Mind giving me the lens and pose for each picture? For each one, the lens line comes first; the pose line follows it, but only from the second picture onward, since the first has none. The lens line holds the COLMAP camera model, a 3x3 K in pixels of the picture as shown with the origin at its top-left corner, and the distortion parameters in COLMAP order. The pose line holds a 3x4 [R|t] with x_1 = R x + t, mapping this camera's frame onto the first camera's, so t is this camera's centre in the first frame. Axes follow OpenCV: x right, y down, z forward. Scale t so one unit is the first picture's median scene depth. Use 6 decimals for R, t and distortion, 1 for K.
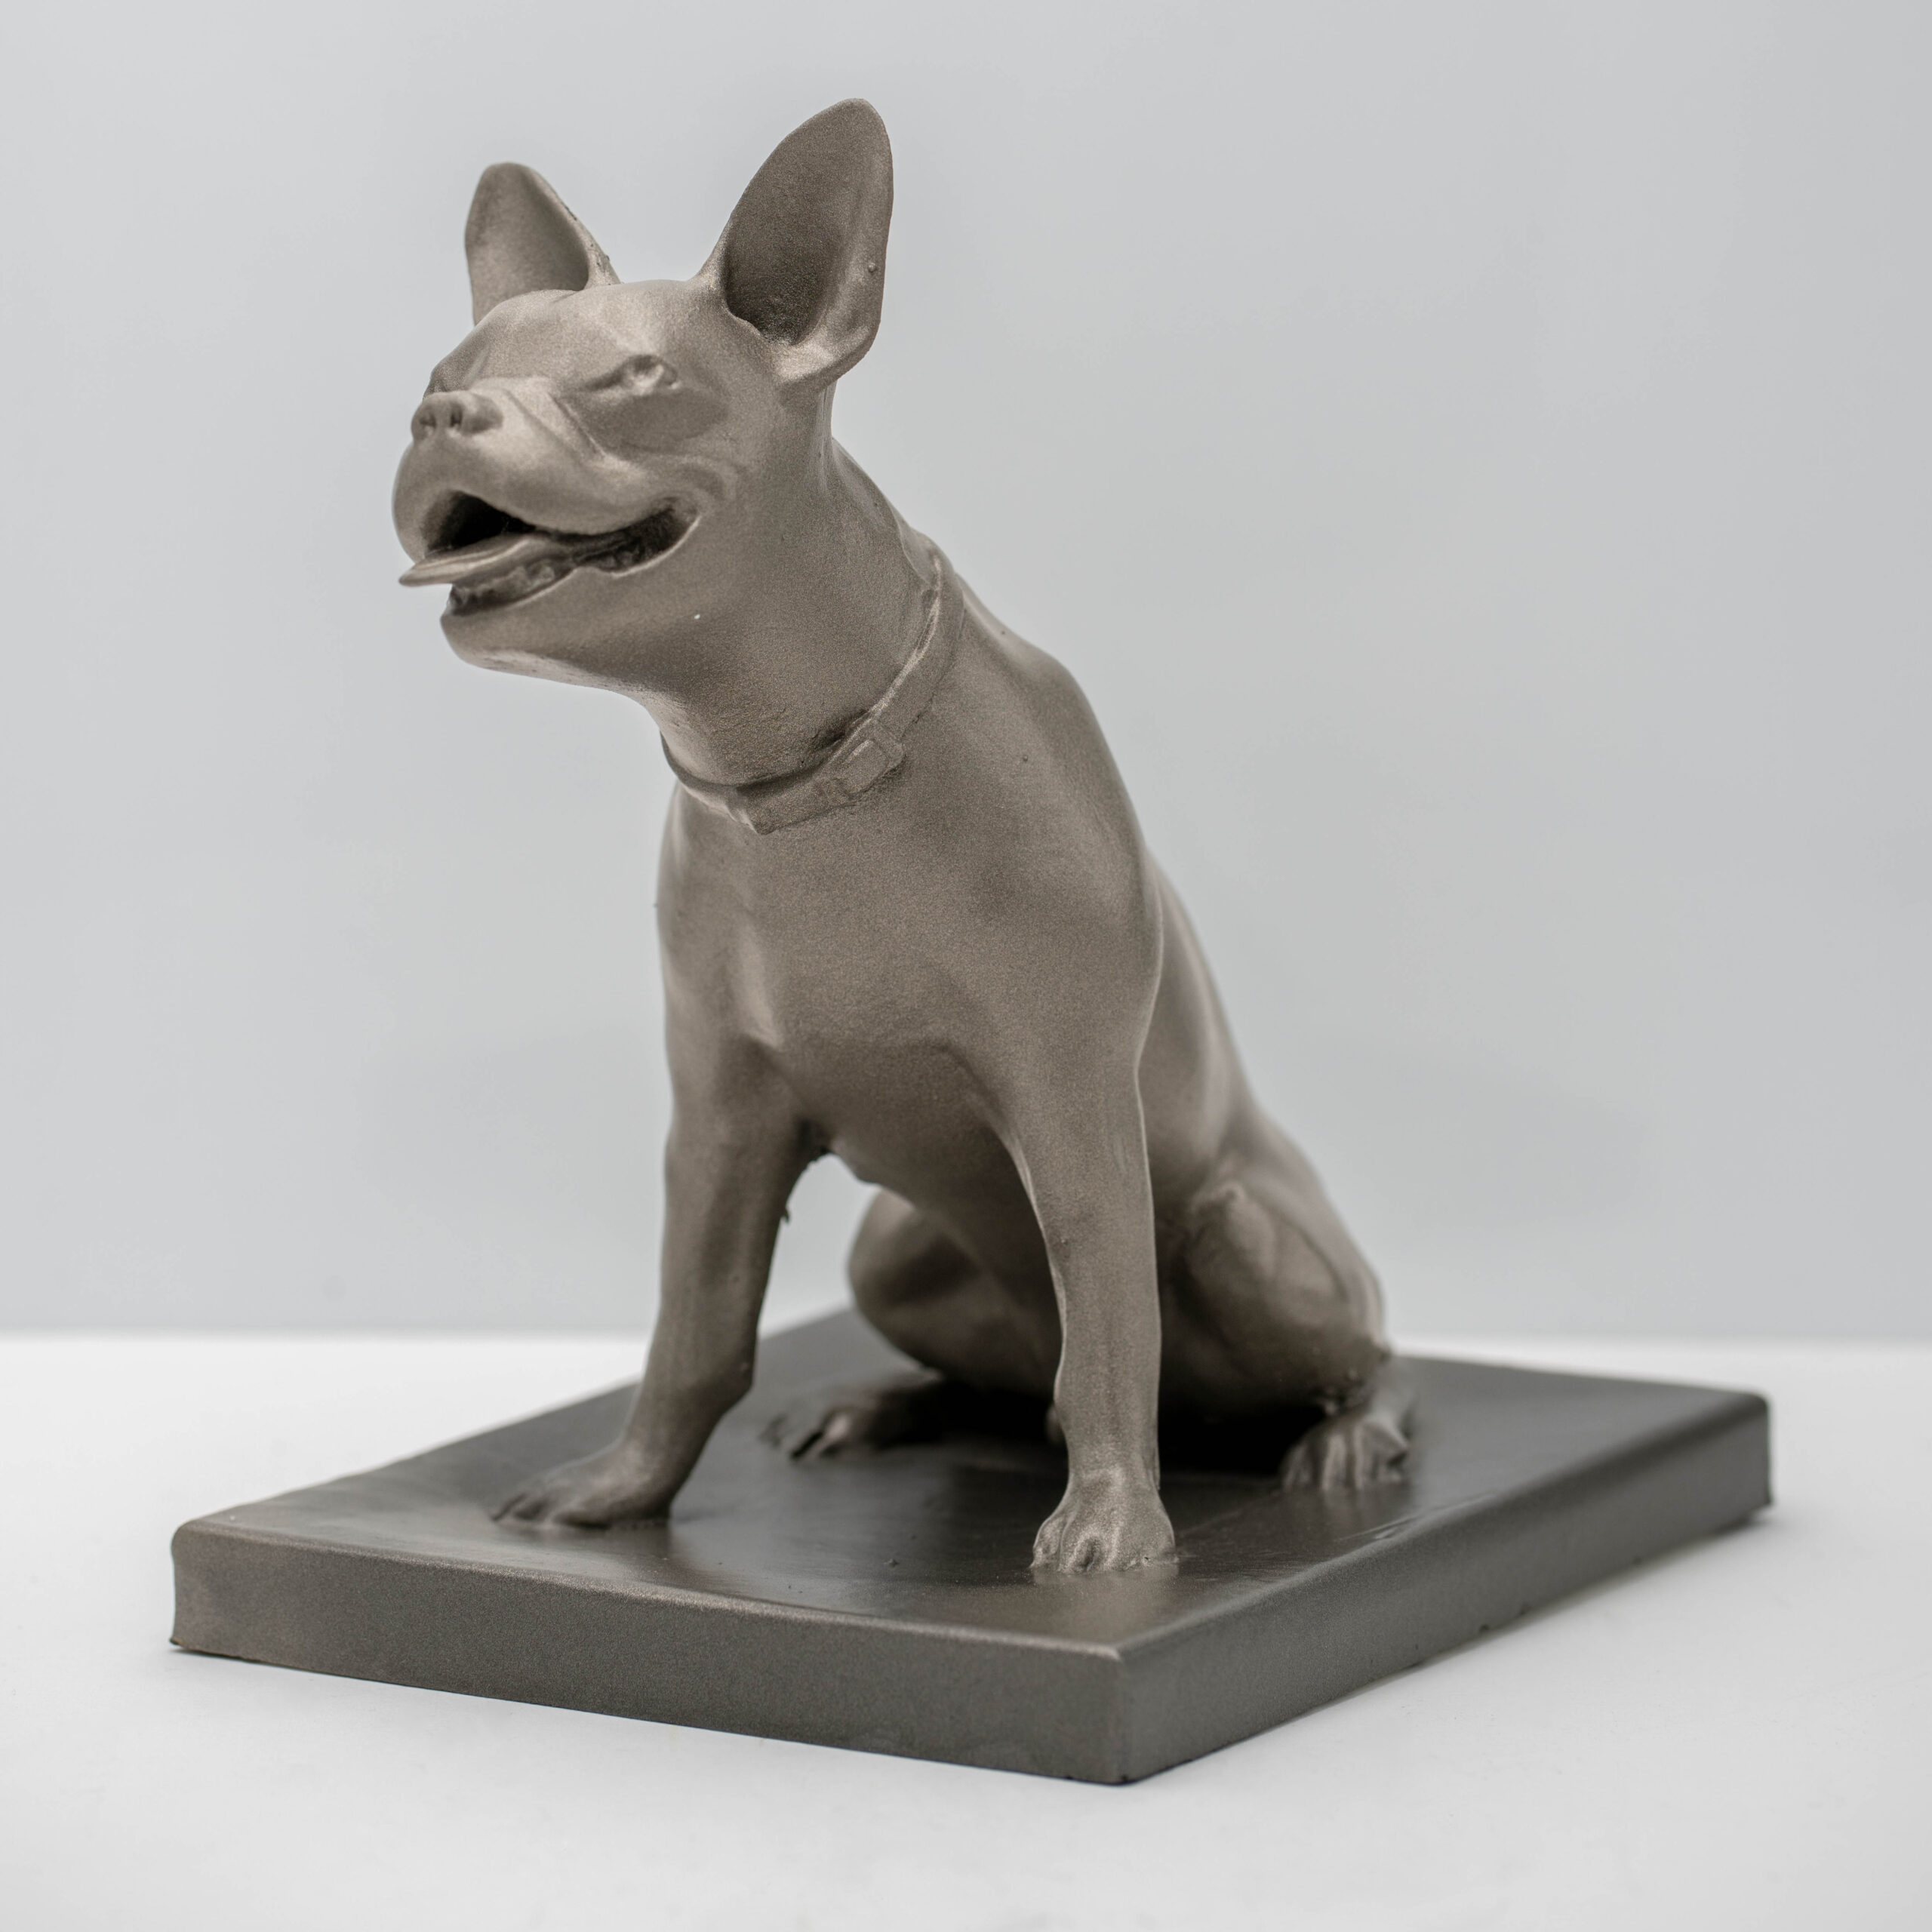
lens RADIAL K [[8104.1, 0, 976.5], [0, 8104.1, 952.6], [0, 0, 1]] dist [0.467886, 0.000000]
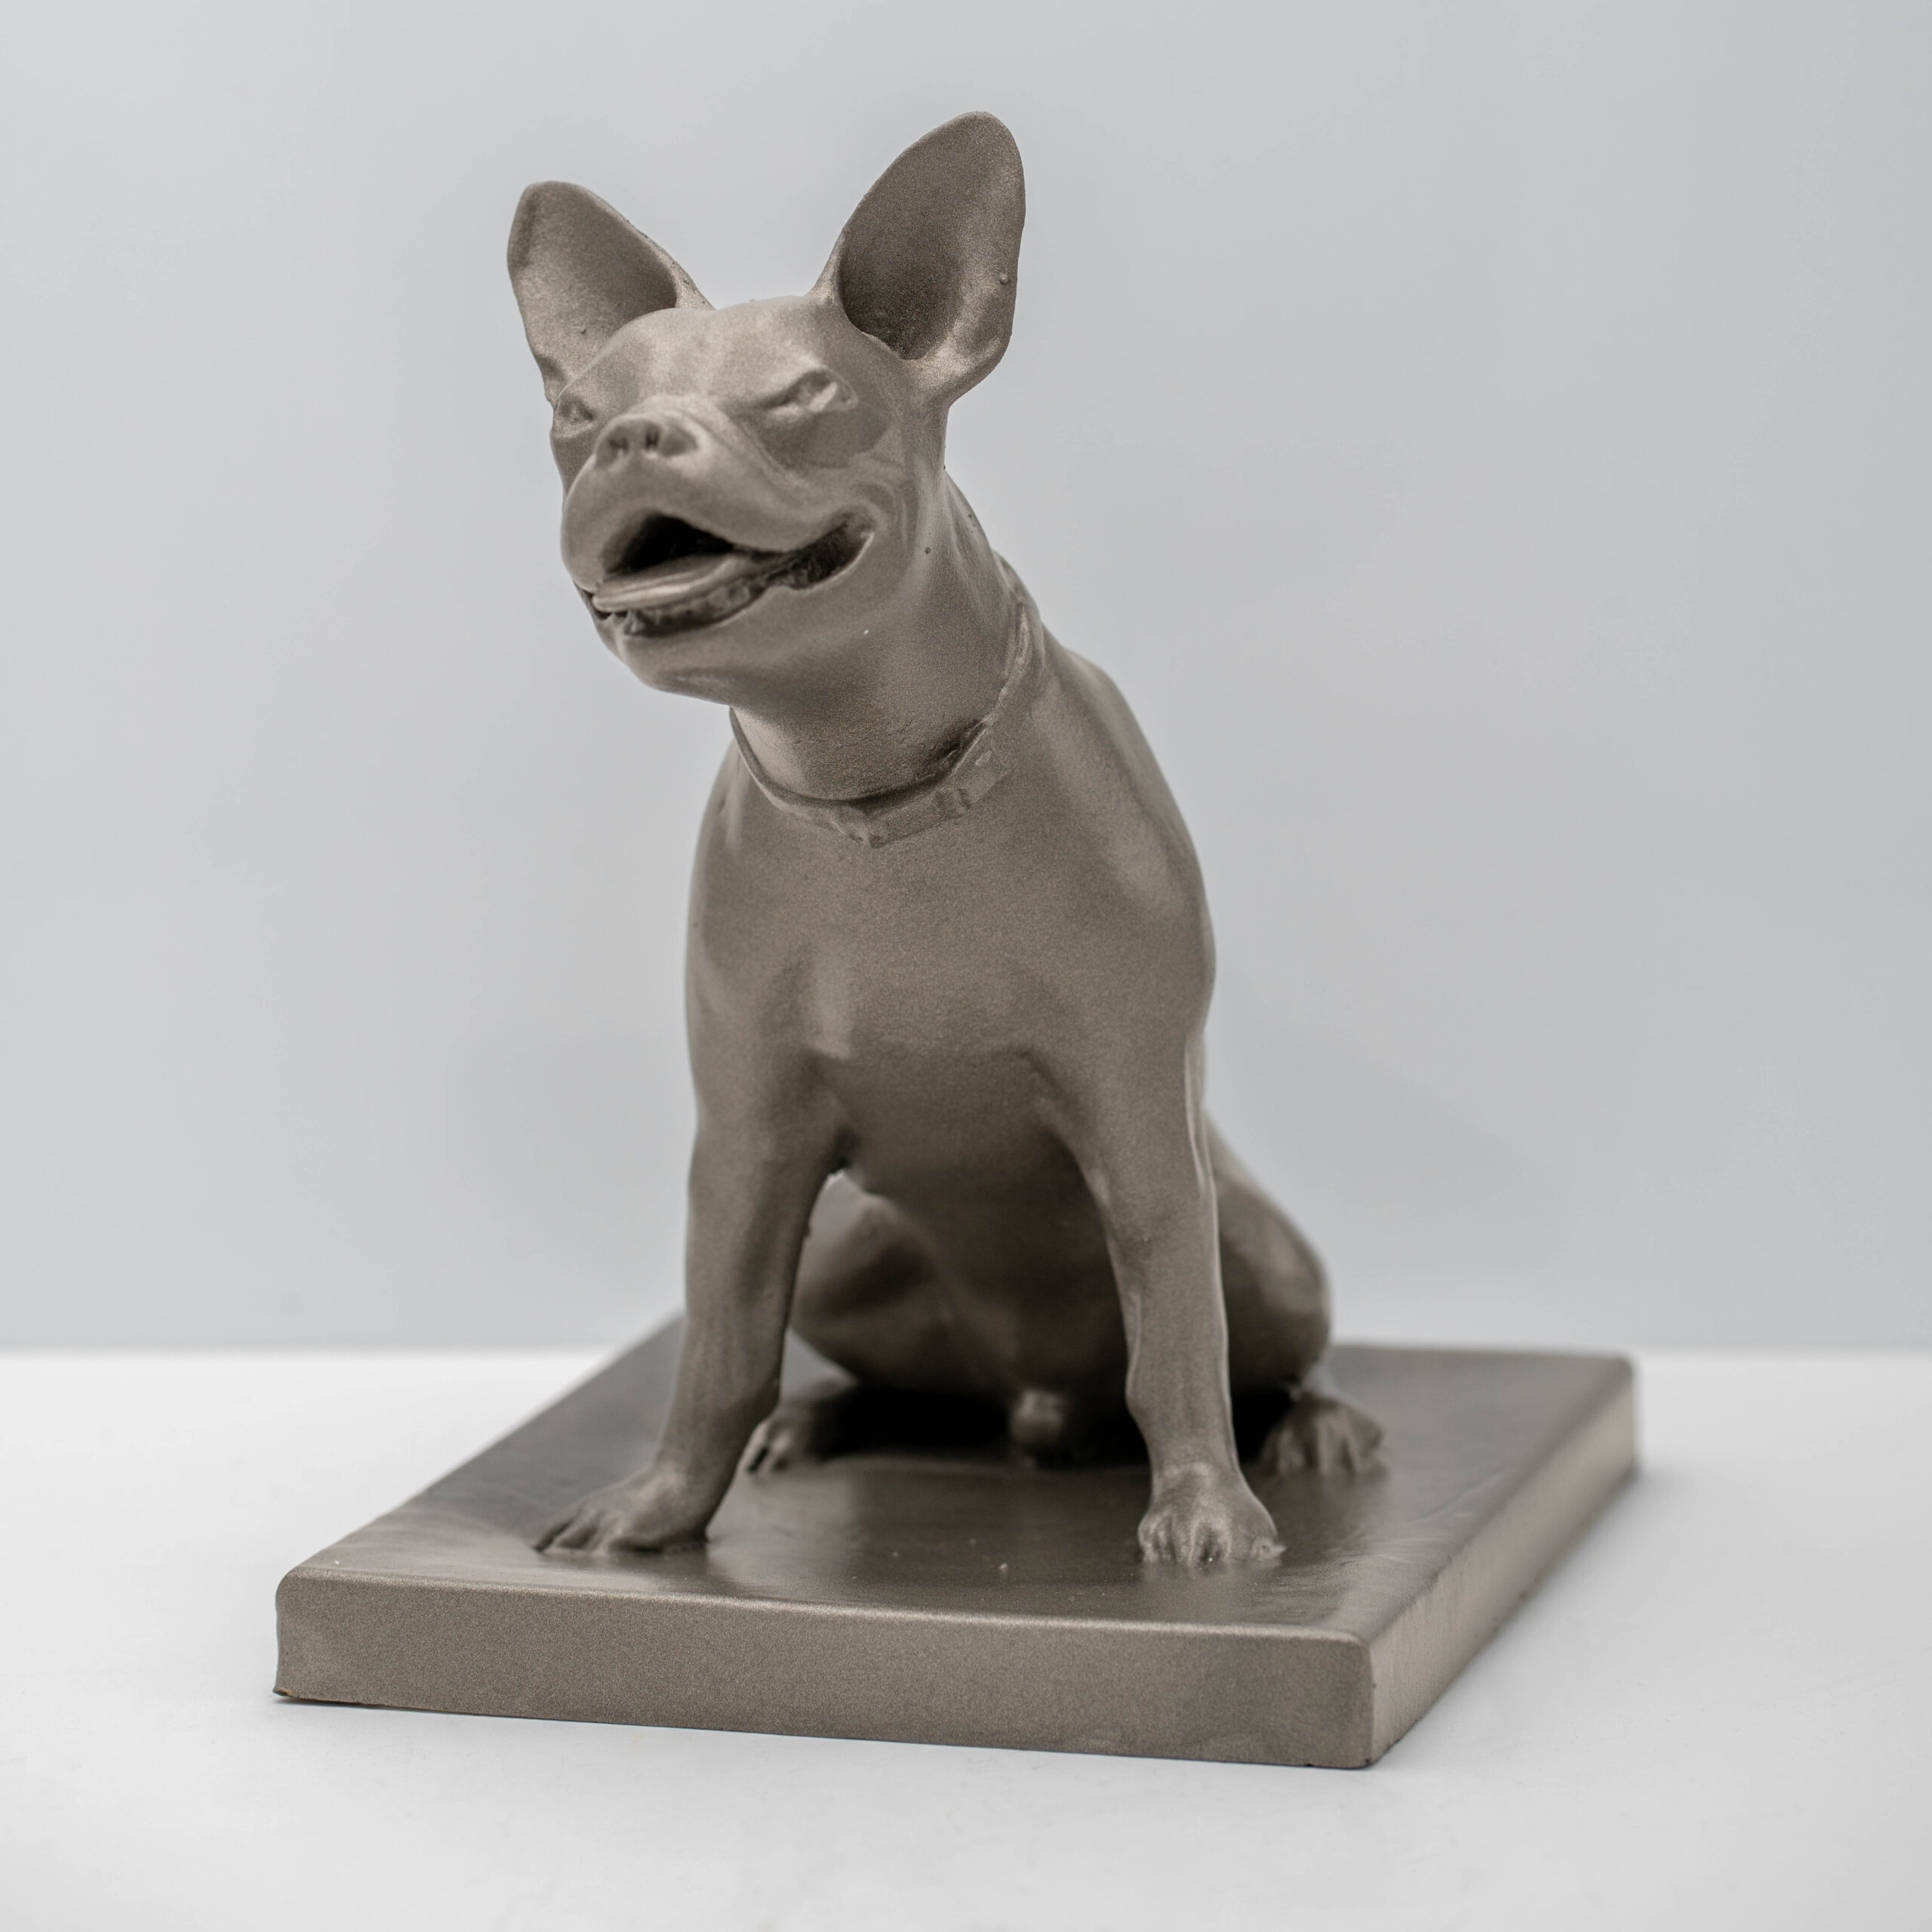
lens RADIAL K [[8104.1, 0, 927.7], [0, 8104.1, 963.9], [0, 0, 1]] dist [0.467886, 0.000000]
pose [[0.962995, -0.041252, 0.266345, -0.285562], [0.041043, 0.999137, 0.006353, -0.006313], [-0.266377, 0.004813, 0.963857, 0.033201]]
